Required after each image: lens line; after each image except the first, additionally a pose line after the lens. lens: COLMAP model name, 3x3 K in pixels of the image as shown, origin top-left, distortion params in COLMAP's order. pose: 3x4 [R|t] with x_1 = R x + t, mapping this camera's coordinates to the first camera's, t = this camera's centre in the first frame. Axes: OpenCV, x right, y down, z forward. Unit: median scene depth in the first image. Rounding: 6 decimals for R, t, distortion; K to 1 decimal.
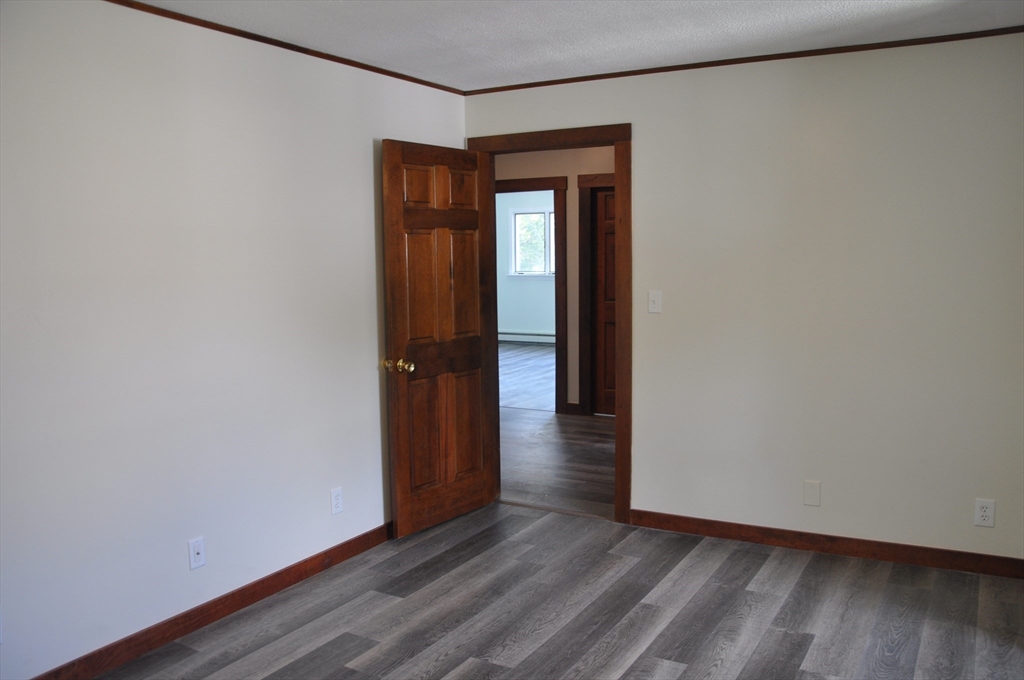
lens RADIAL K [[831.4, 0, 512.0], [0, 831.4, 340.2], [0, 0, 1]] dist [-0.089013, 0.019385]
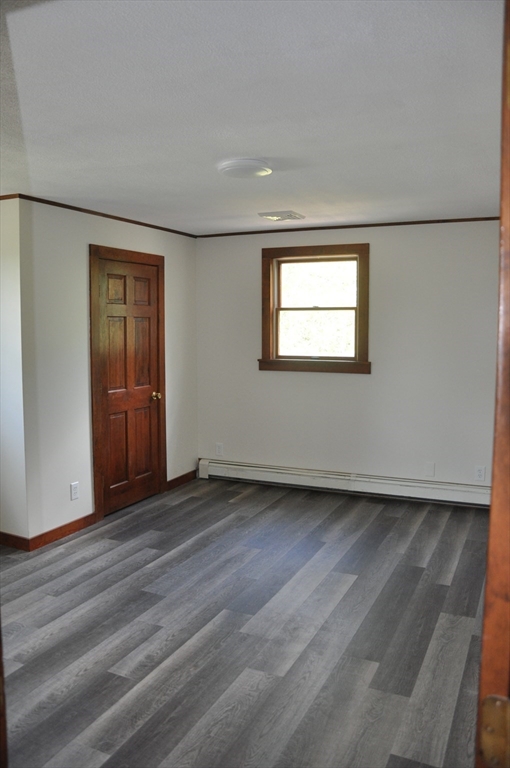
lens RADIAL K [[623.5, 0, 254.8], [0, 623.5, 383.3], [0, 0, 1]] dist [-0.089013, 0.019385]
pose [[-0.995024, 0.018885, -0.097832, 0.068277], [-0.000303, 0.981296, 0.192503, -0.200783], [0.099637, 0.191575, -0.976407, 1.725867]]
